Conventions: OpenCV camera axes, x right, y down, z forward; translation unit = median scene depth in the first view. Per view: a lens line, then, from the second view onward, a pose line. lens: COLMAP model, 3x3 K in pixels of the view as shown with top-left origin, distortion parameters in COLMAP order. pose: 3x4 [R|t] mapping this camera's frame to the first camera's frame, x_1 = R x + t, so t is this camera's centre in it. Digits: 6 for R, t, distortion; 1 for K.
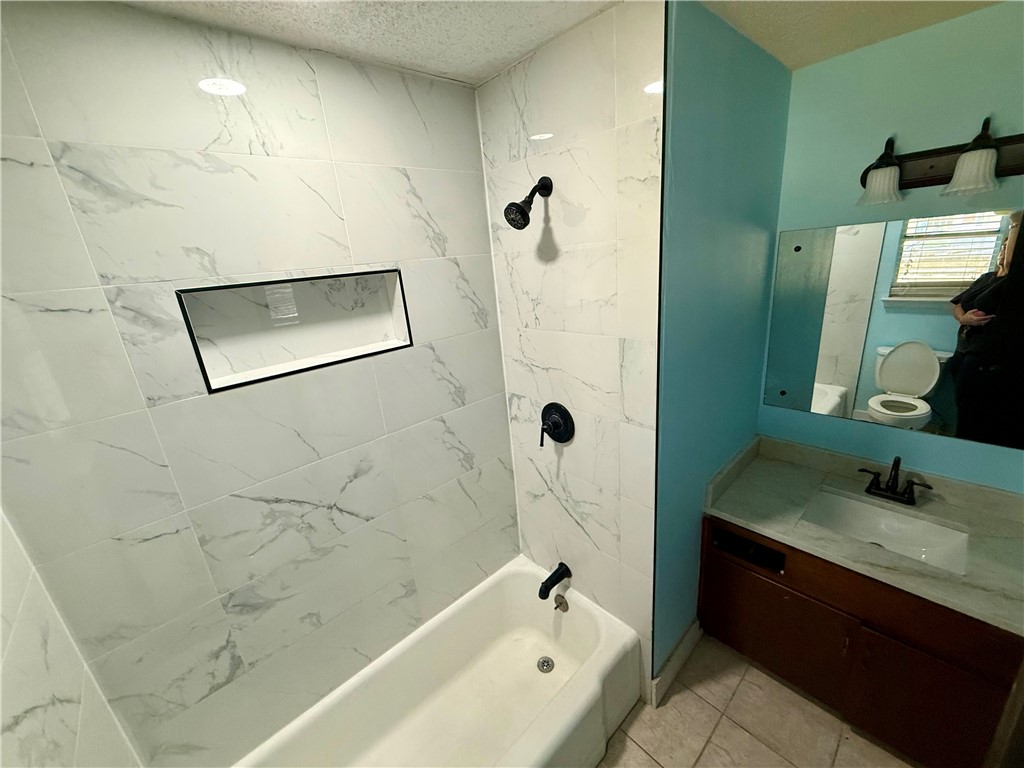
lens RADIAL K [[407.7, 0, 507.3], [0, 407.7, 384.2], [0, 0, 1]] dist [-0.001751, 0.000278]
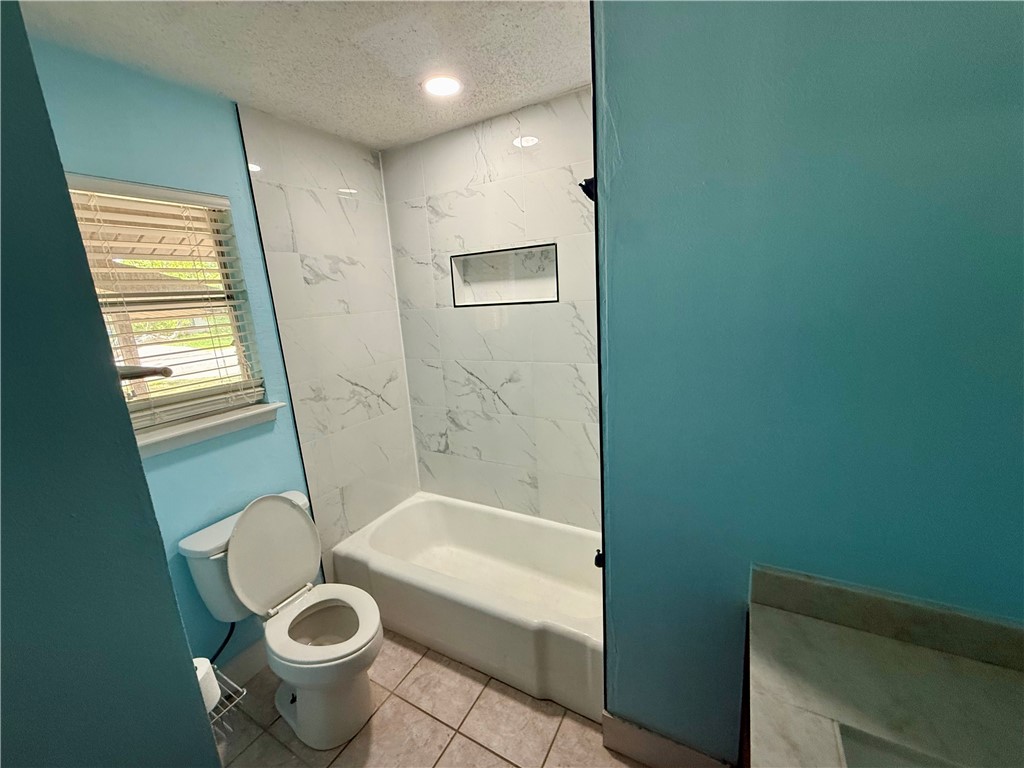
lens RADIAL K [[407.7, 0, 507.3], [0, 407.7, 384.2], [0, 0, 1]] dist [-0.001751, 0.000278]
pose [[0.317269, 0.268355, -0.909575, 1.141006], [-0.254313, 0.948073, 0.191006, -0.059592], [0.913600, 0.170716, 0.369040, 0.469710]]
